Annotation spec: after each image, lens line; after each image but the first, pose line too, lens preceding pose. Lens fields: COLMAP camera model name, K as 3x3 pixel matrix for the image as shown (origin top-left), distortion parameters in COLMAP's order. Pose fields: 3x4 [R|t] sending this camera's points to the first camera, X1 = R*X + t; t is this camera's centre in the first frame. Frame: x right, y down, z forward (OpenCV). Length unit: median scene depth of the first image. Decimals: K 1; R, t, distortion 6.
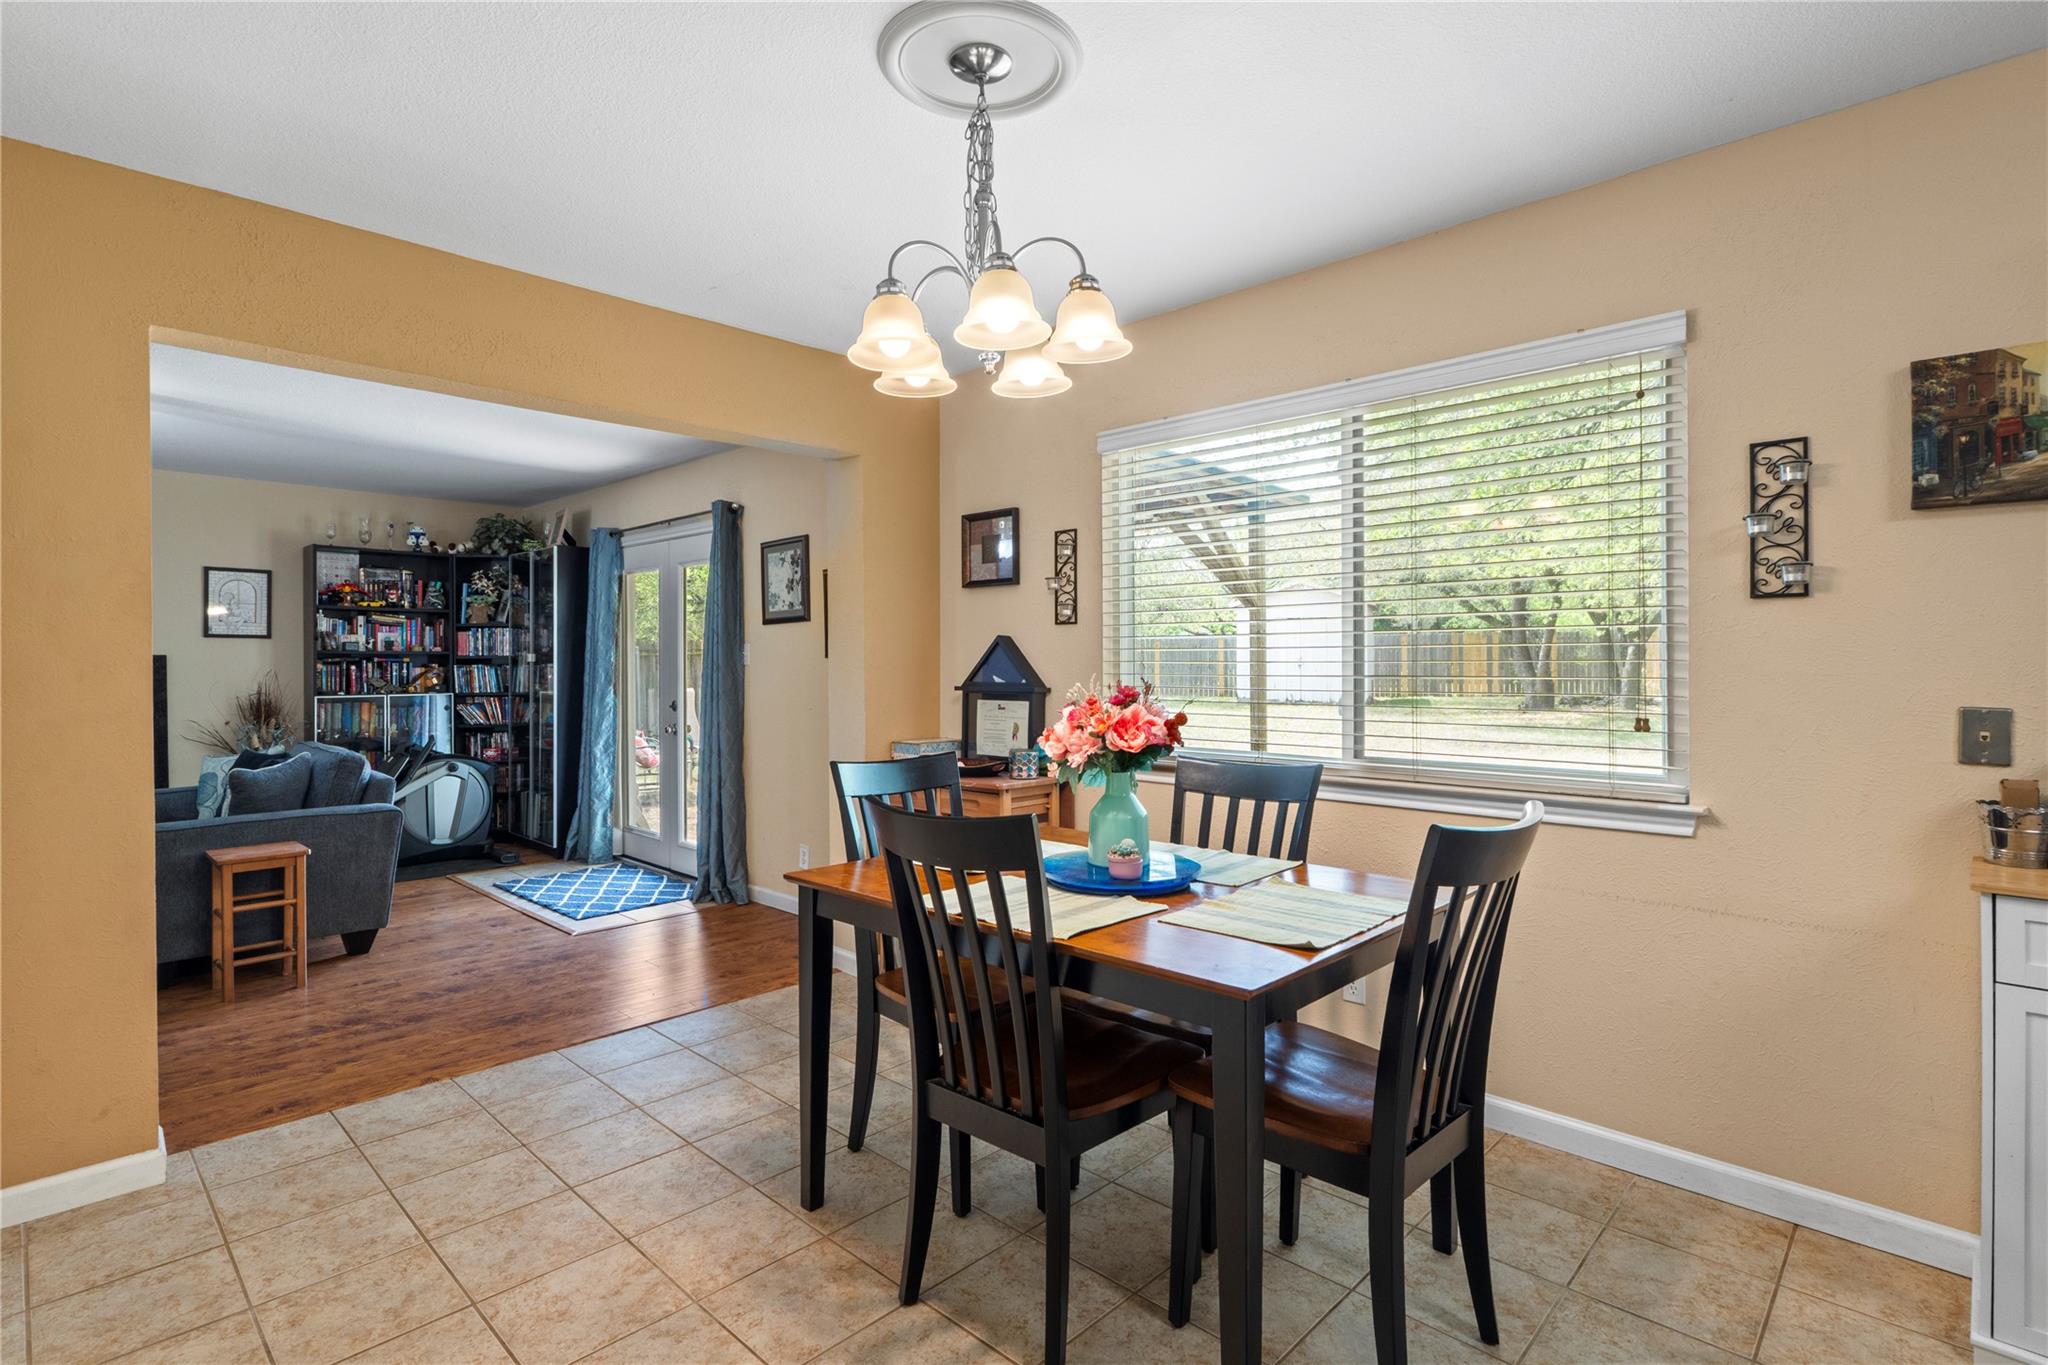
lens RADIAL K [[972.7, 0, 1027.2], [0, 972.7, 667.3], [0, 0, 1]] dist [-0.008696, 0.001578]
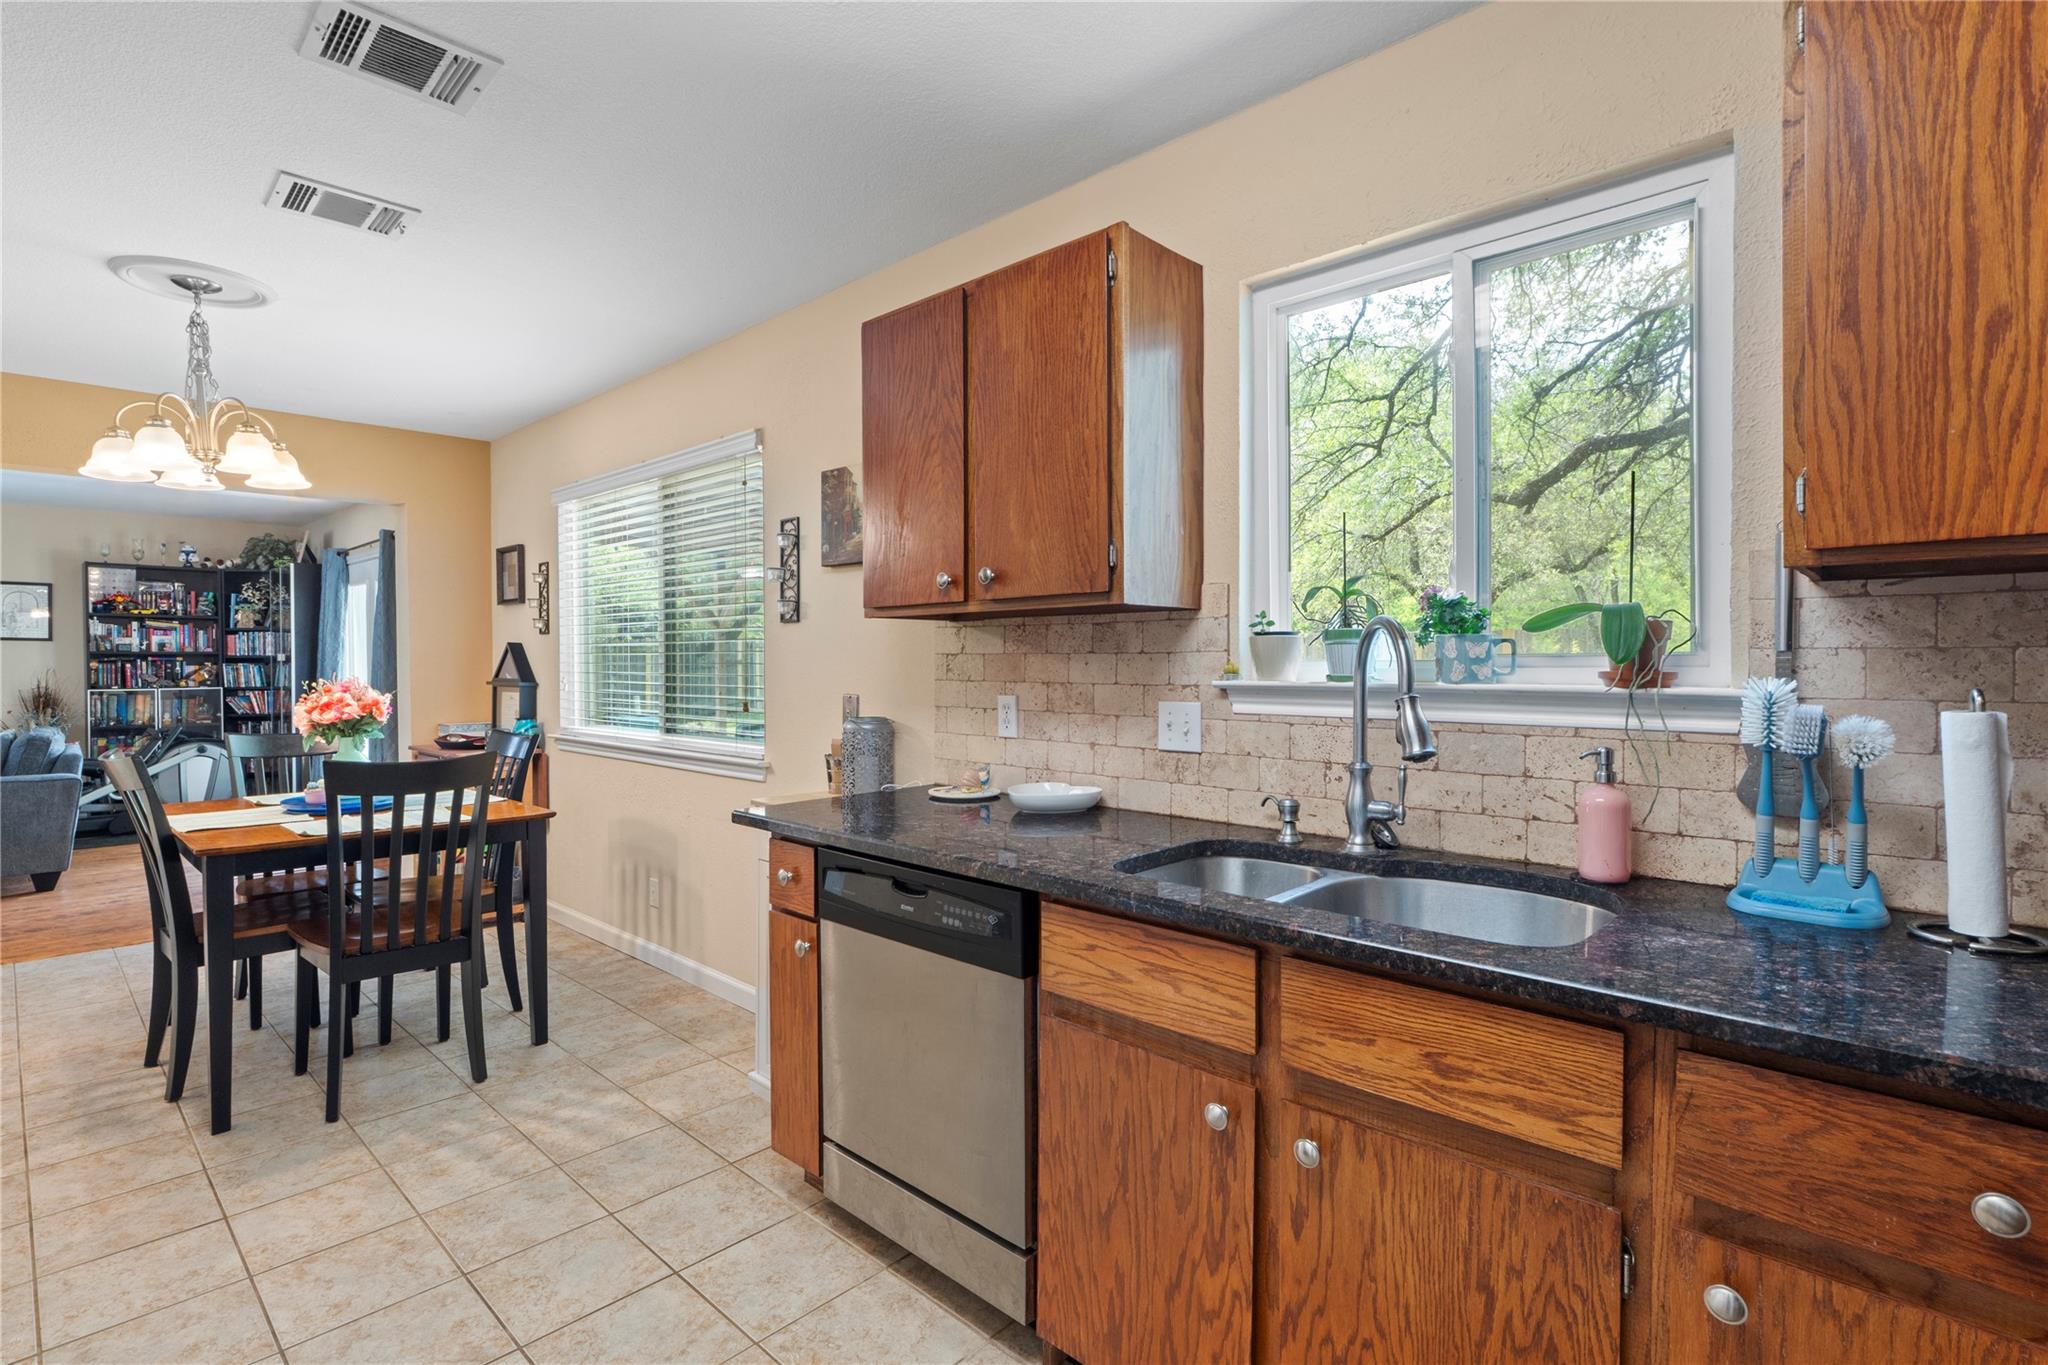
lens RADIAL K [[972.7, 0, 1017.3], [0, 972.7, 676.2], [0, 0, 1]] dist [-0.008696, 0.001578]
pose [[0.999996, 0.002081, 0.002009, 0.617973], [-0.002102, 0.999943, 0.010433, -0.002492], [-0.001987, -0.010437, 0.999944, -0.283840]]
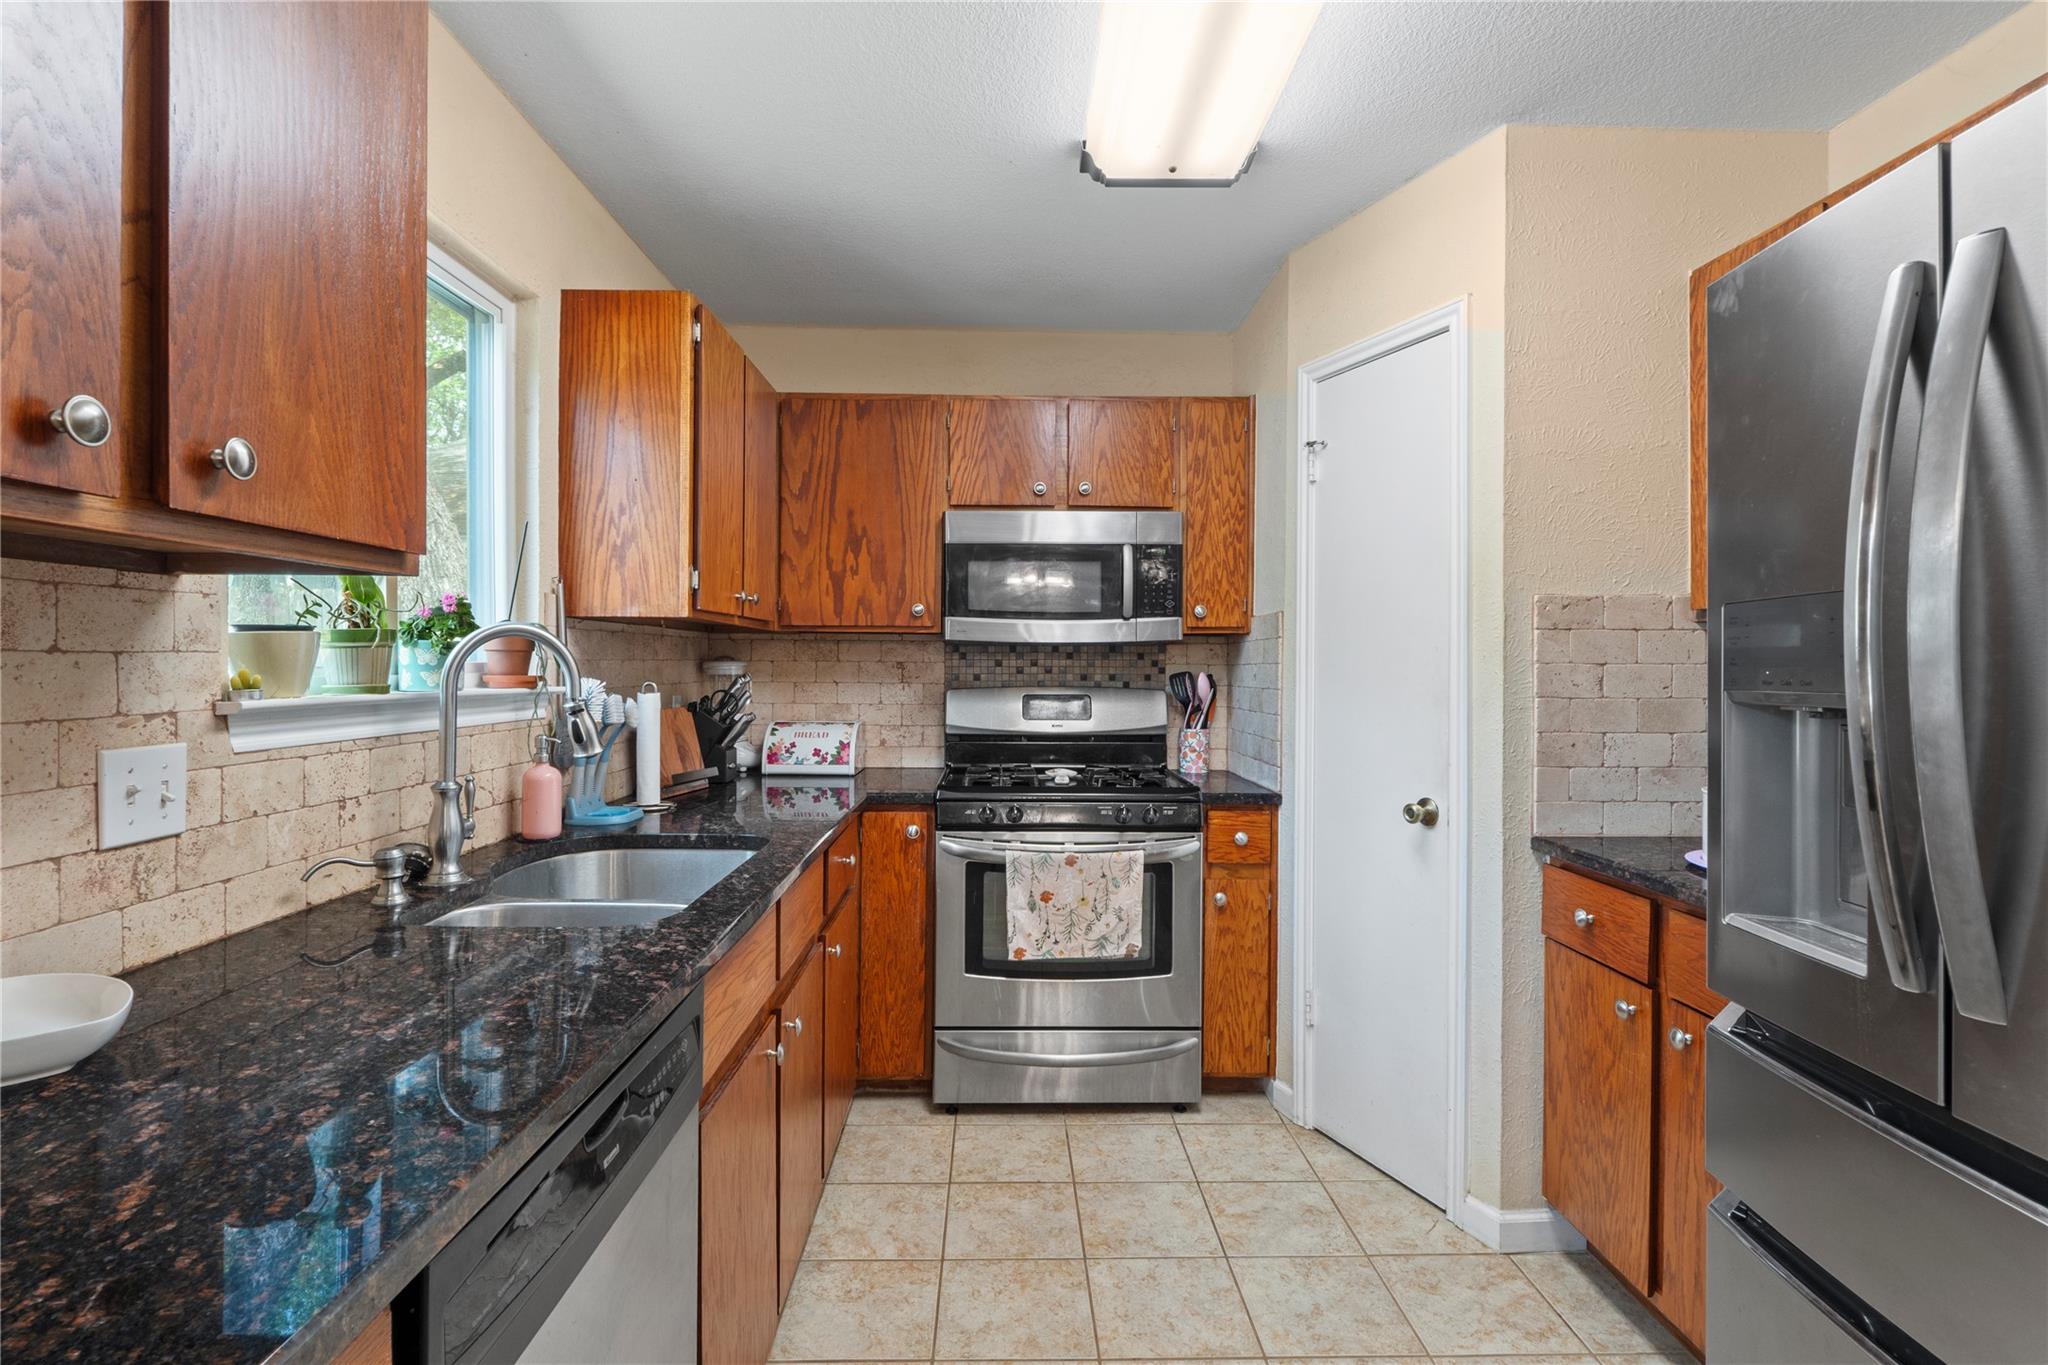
lens RADIAL K [[972.7, 0, 1022.9], [0, 972.7, 665.8], [0, 0, 1]] dist [-0.008696, 0.001578]
pose [[-0.702724, 0.001634, 0.711460, 0.320367], [0.003153, 0.999995, 0.000818, -0.005751], [-0.711455, 0.002818, -0.702726, 0.287863]]
